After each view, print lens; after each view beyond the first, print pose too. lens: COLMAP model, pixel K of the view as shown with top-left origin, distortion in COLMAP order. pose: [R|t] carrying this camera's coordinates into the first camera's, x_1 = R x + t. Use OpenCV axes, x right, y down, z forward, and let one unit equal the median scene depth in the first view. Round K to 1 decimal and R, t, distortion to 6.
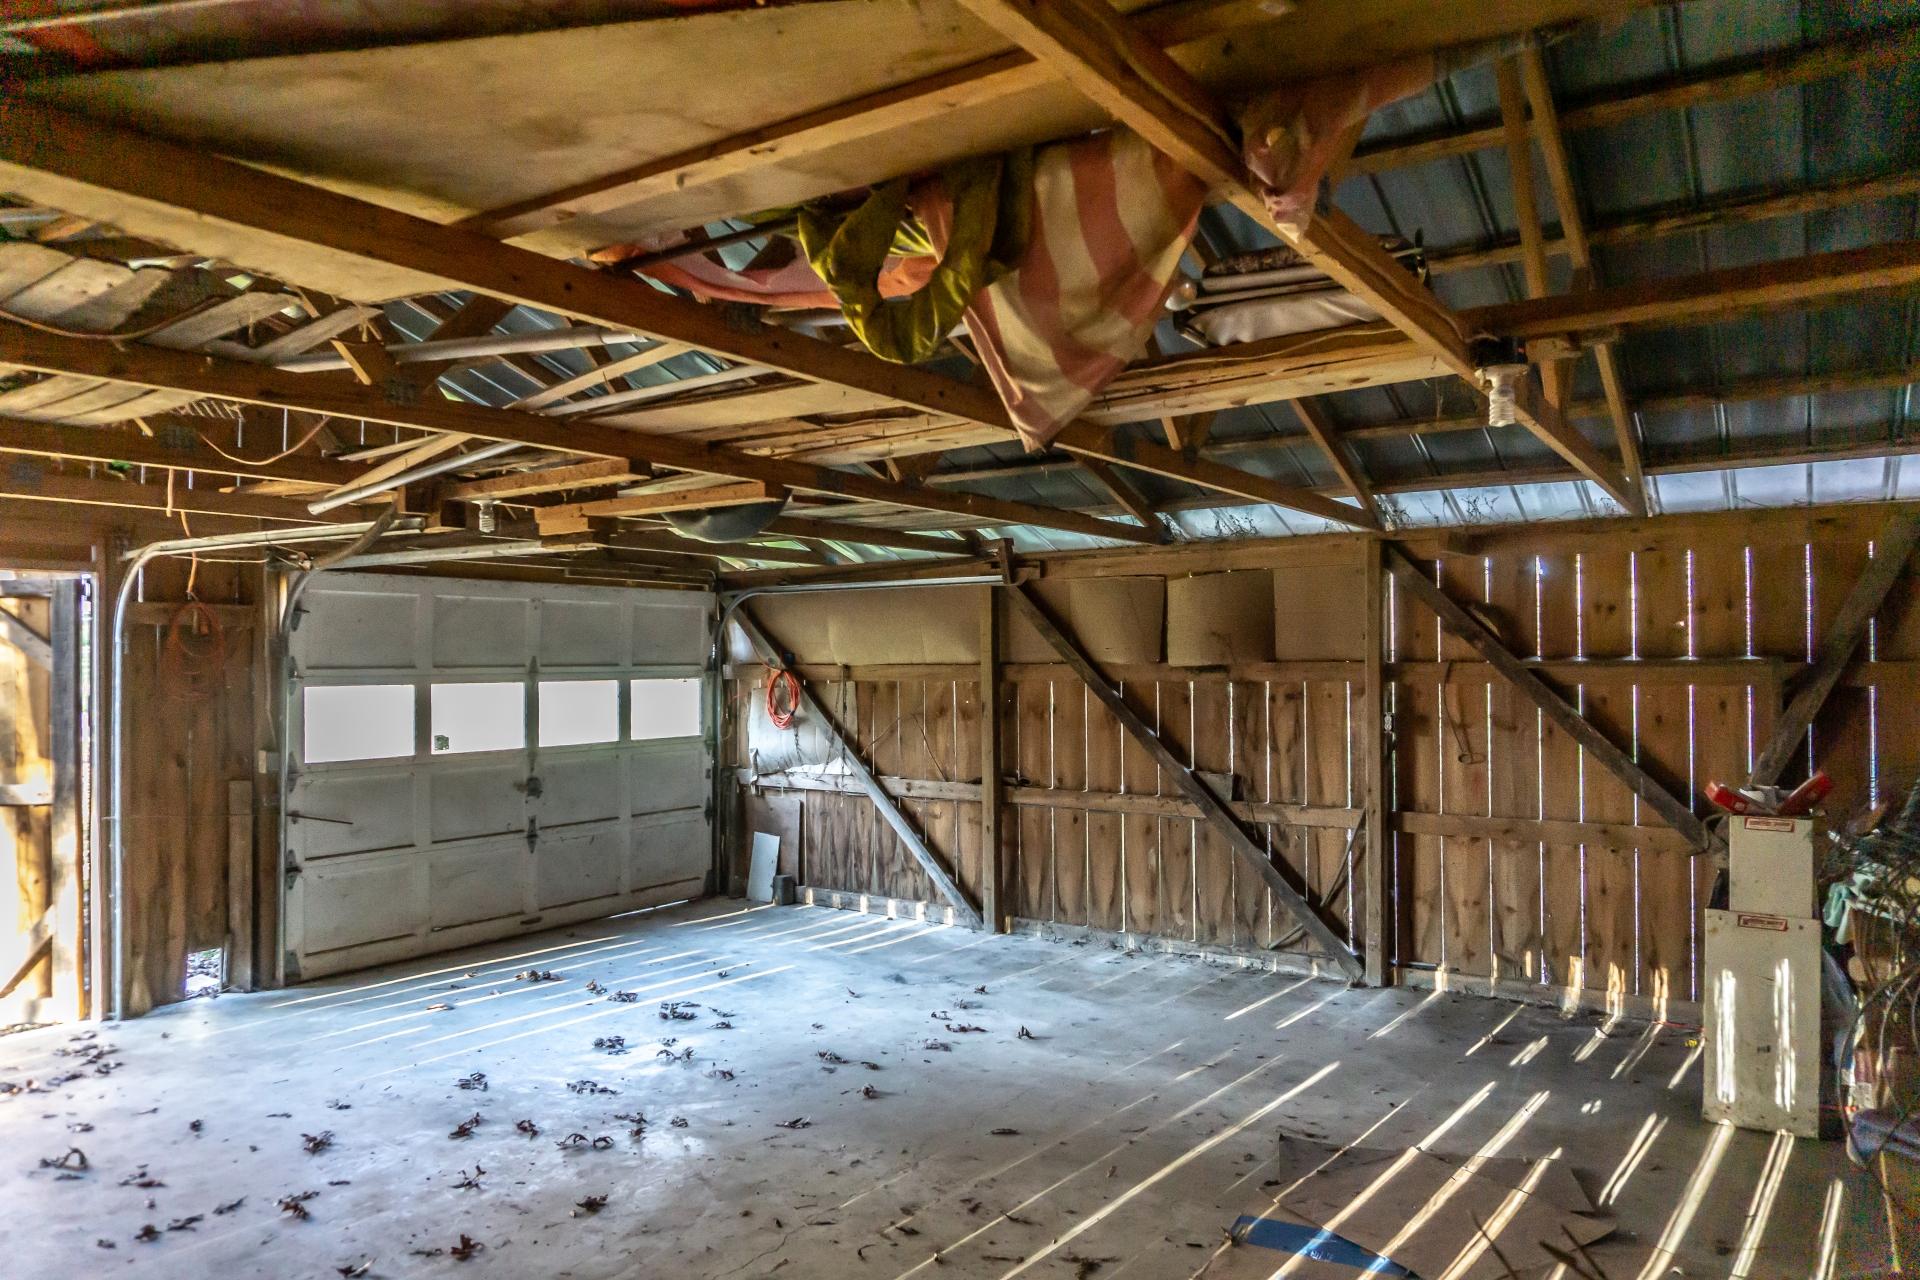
lens RADIAL K [[1290.7, 0, 960.0], [0, 1290.7, 640.0], [0, 0, 1]] dist [-0.024507, 0.004591]
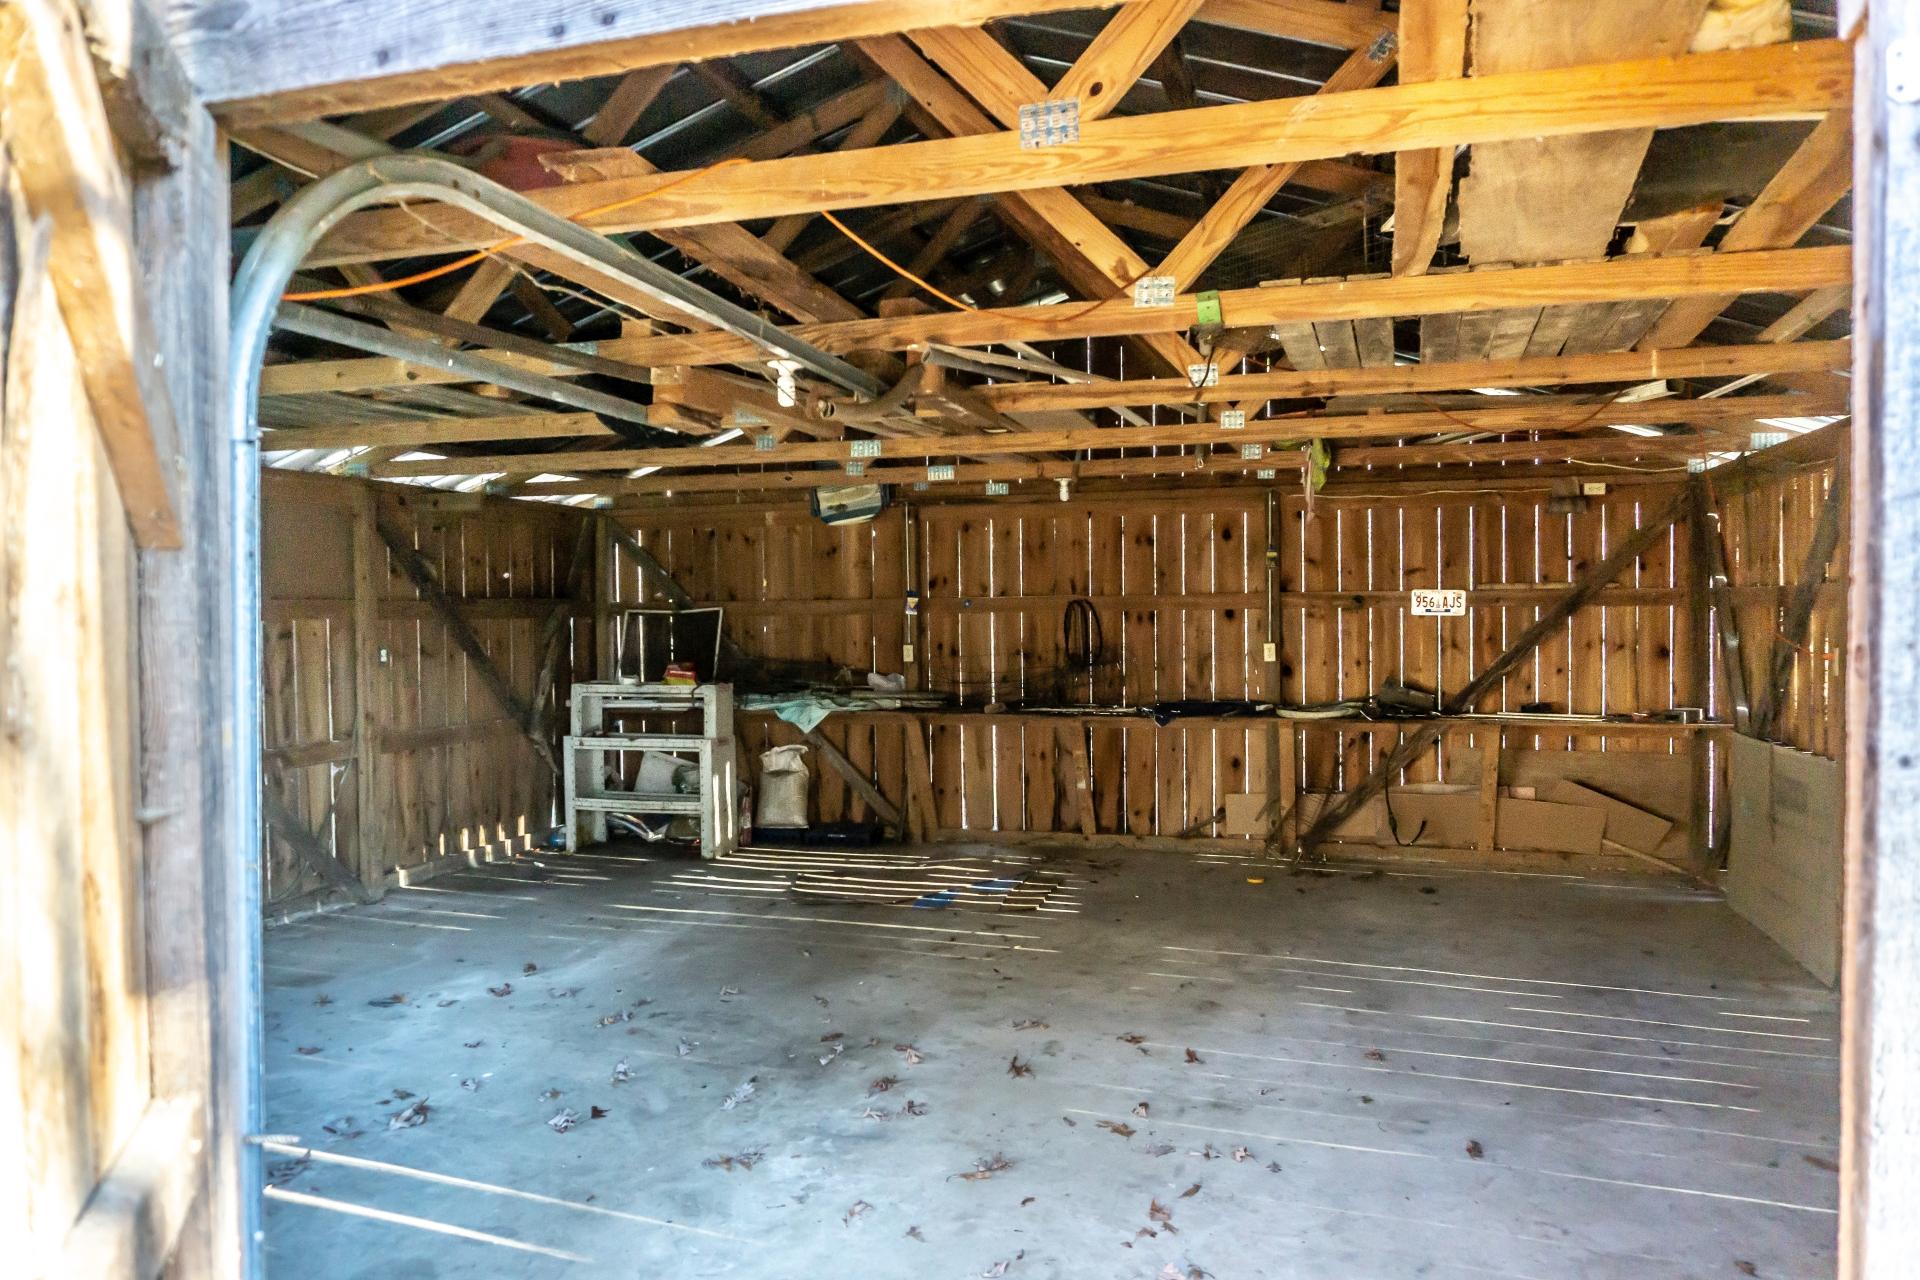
lens RADIAL K [[1282.4, 0, 960.0], [0, 1282.4, 640.0], [0, 0, 1]] dist [0.003273, 0.000549]
pose [[-0.312153, -0.011132, 0.949967, -1.077293], [-0.012886, 0.999889, 0.007483, 0.043779], [-0.949944, -0.009905, -0.312262, 1.084321]]
